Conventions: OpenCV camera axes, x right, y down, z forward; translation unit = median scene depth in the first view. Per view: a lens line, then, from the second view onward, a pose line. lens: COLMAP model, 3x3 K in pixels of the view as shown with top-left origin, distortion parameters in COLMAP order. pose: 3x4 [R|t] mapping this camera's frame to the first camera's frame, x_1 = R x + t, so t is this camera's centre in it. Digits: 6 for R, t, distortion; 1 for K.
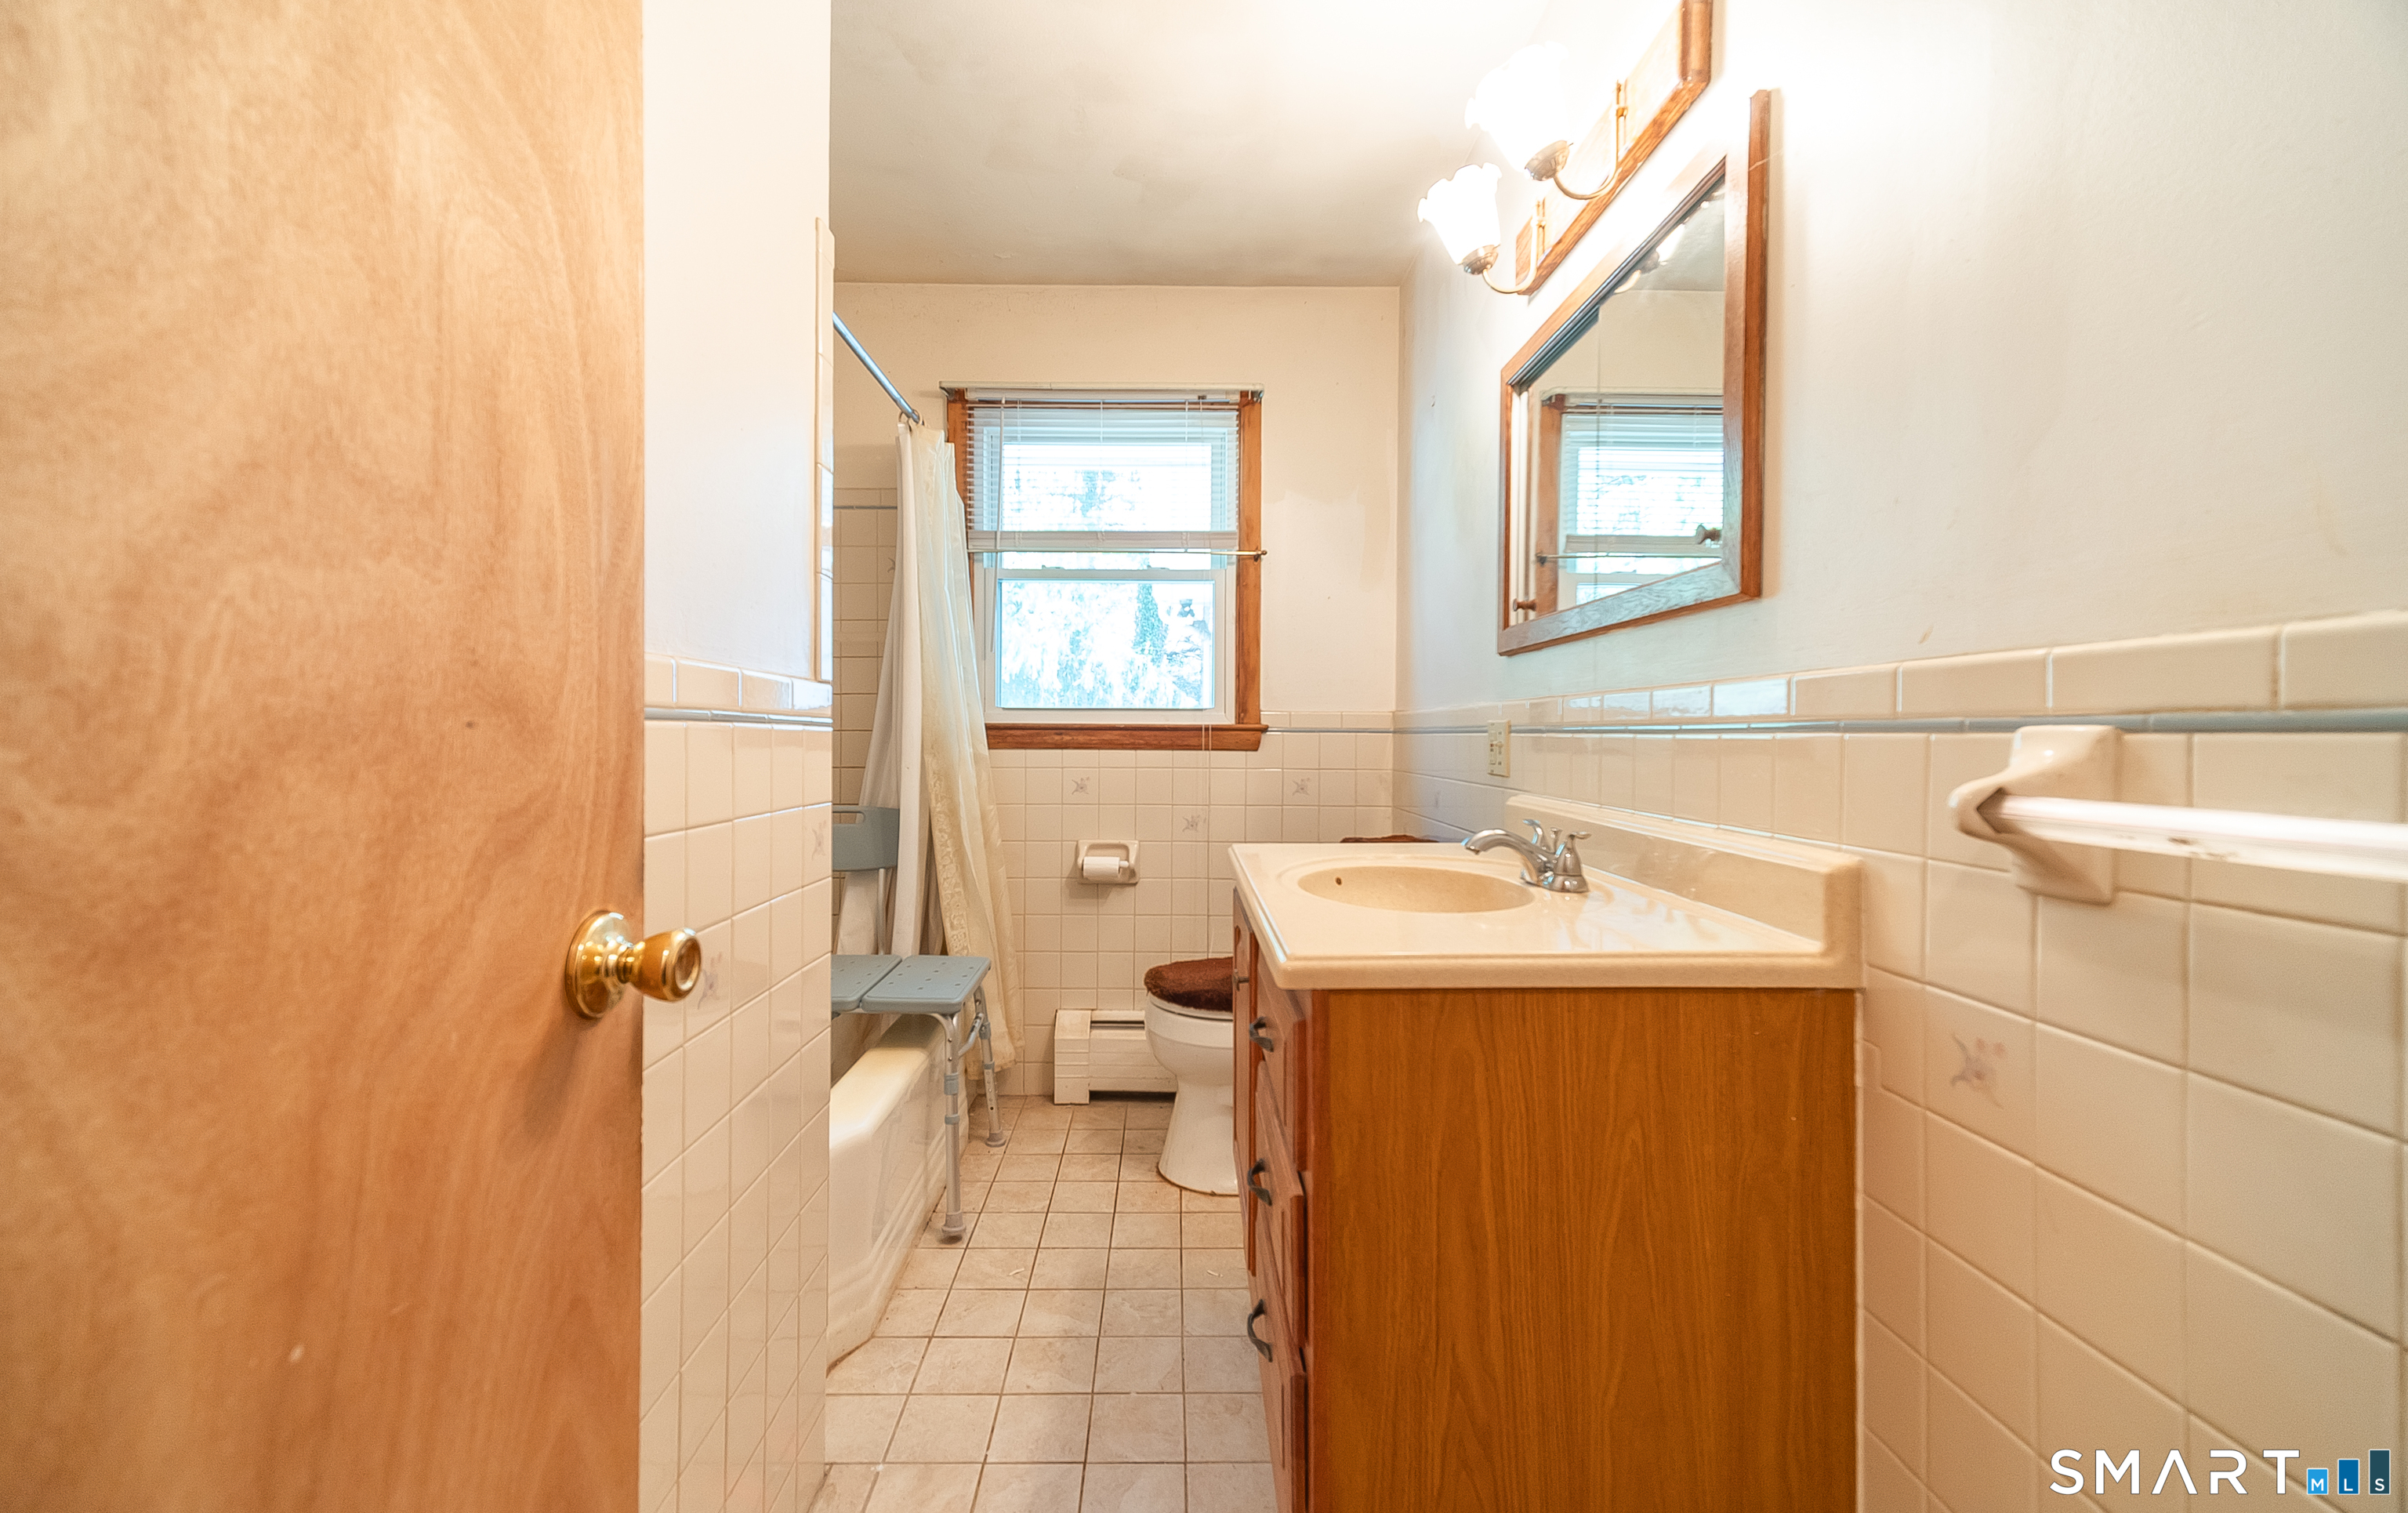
lens RADIAL K [[996.8, 0, 1204.0], [0, 996.8, 756.5], [0, 0, 1]] dist [0.017169, -0.000414]
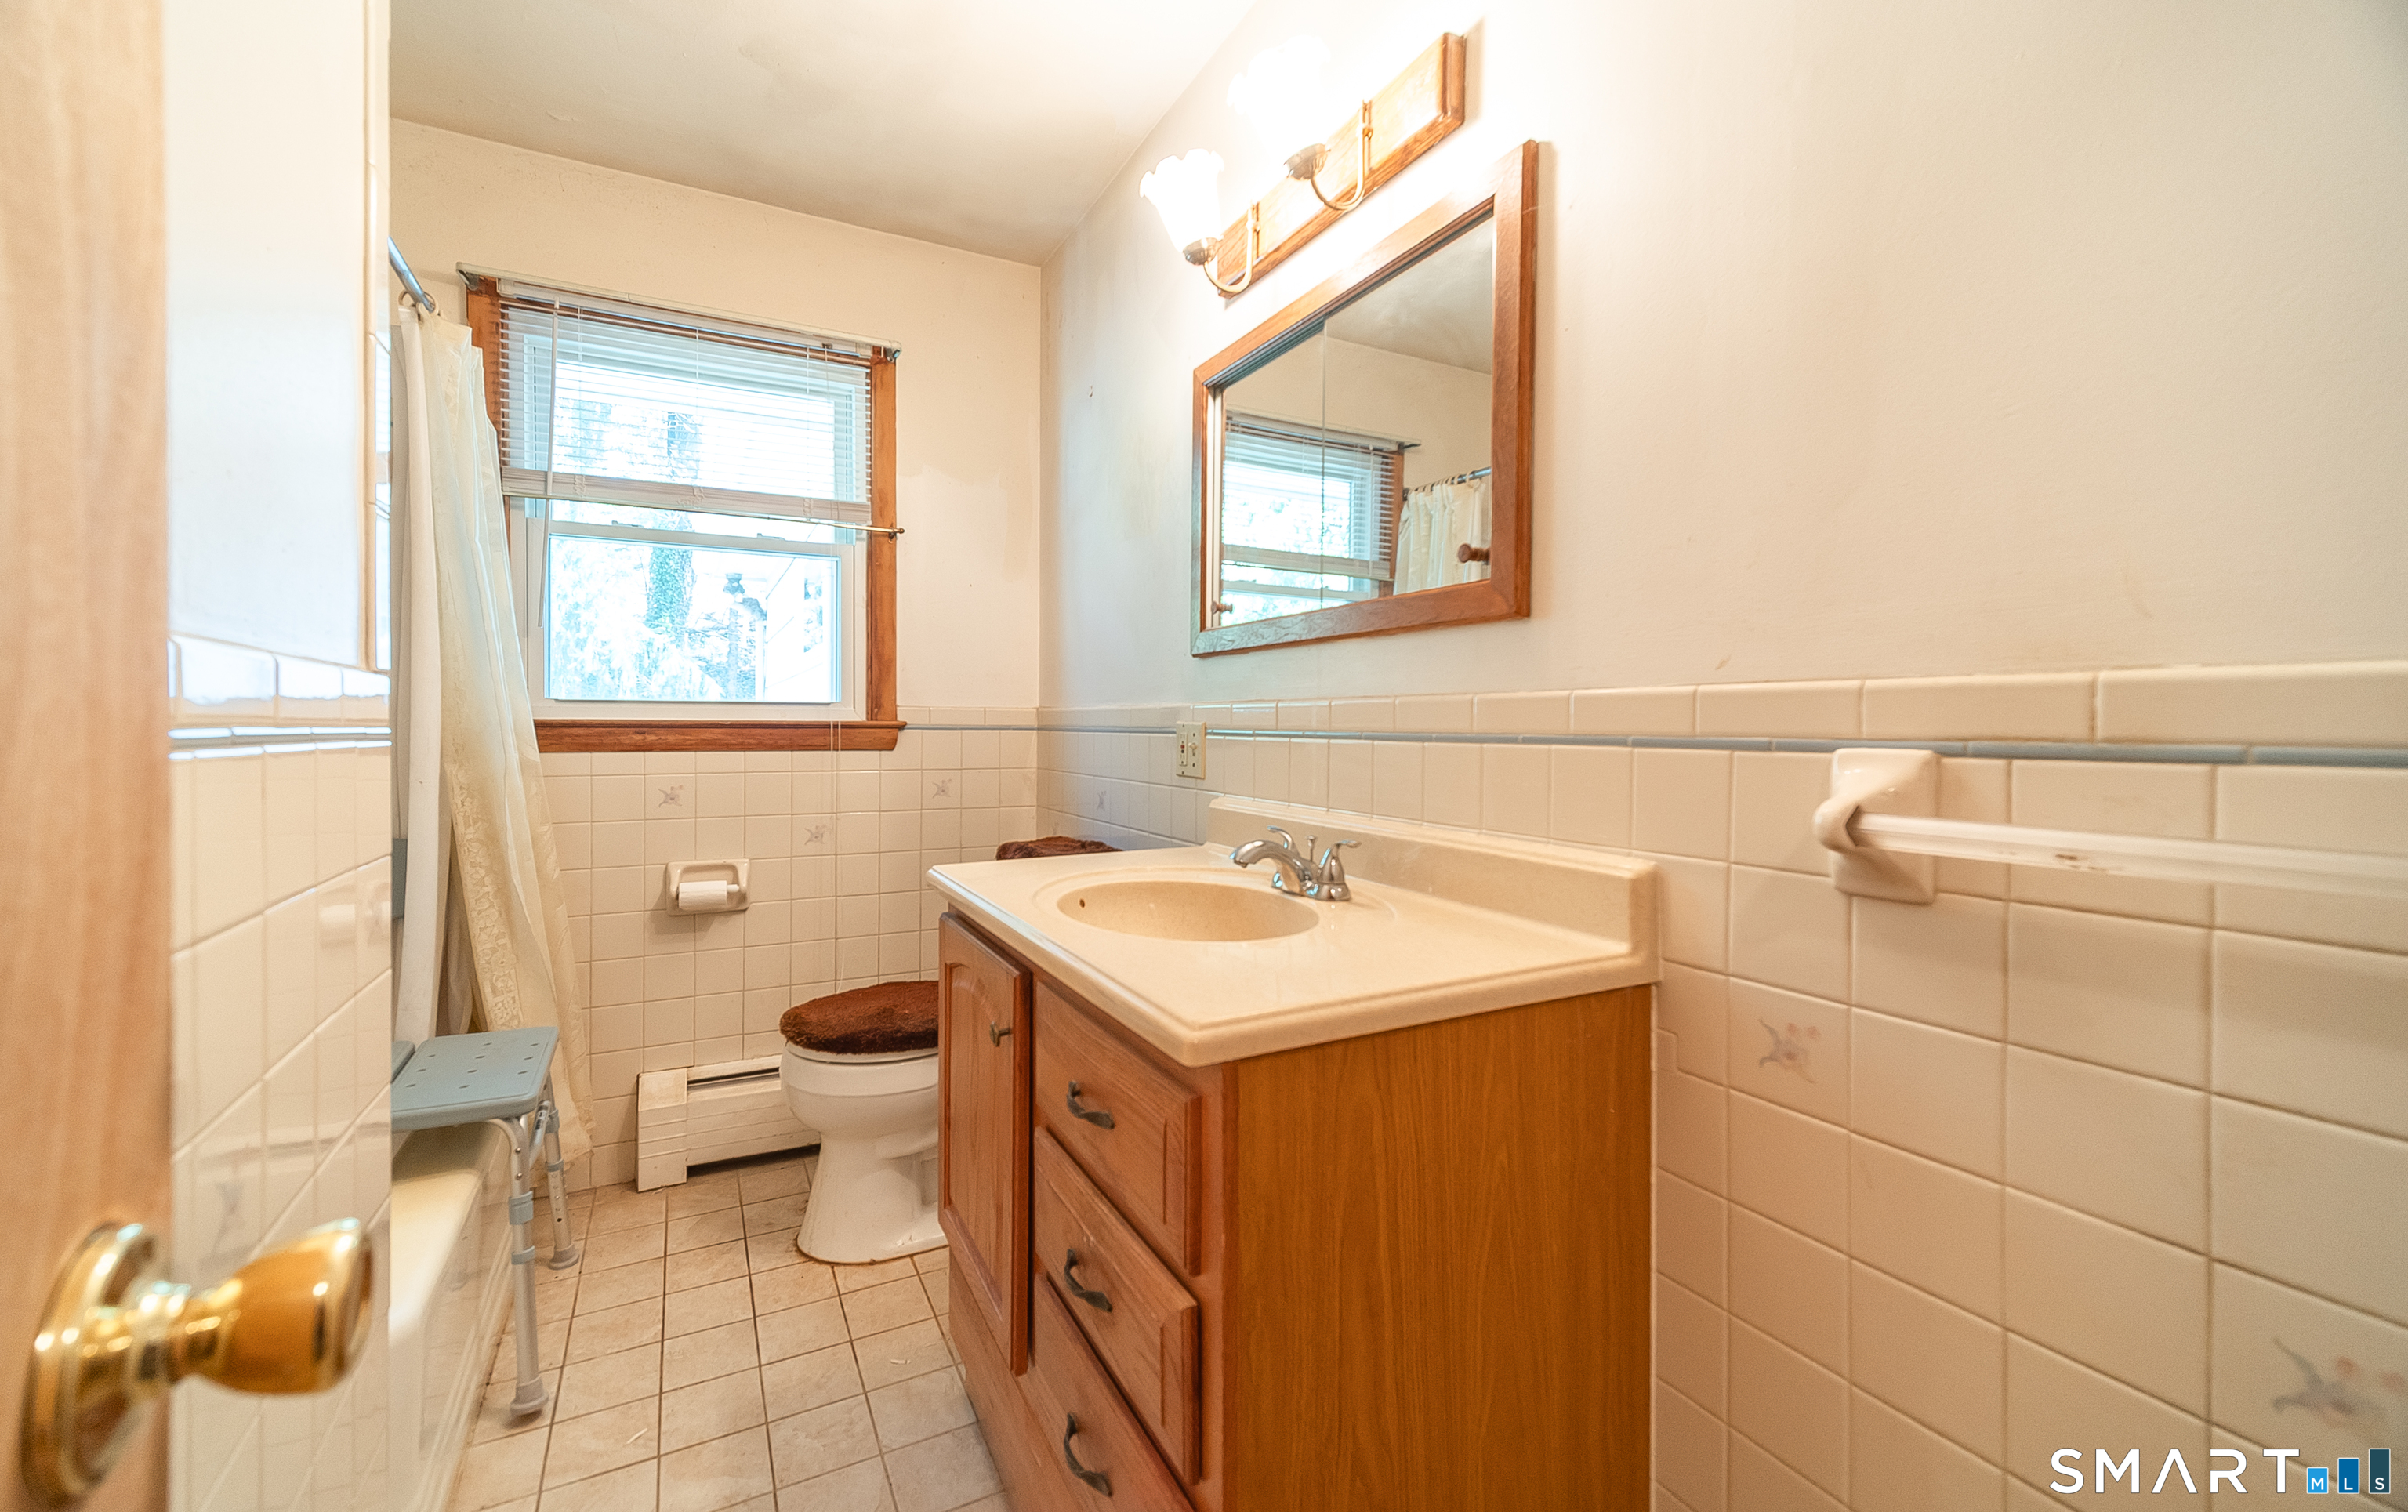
lens RADIAL K [[975.8, 0, 1205.5], [0, 975.8, 746.6], [0, 0, 1]] dist [0.013160, -0.000295]
pose [[0.897232, -0.009894, 0.441449, -0.123317], [0.008429, 0.999951, 0.005280, -0.016871], [-0.441480, -0.001016, 0.897271, 0.125398]]
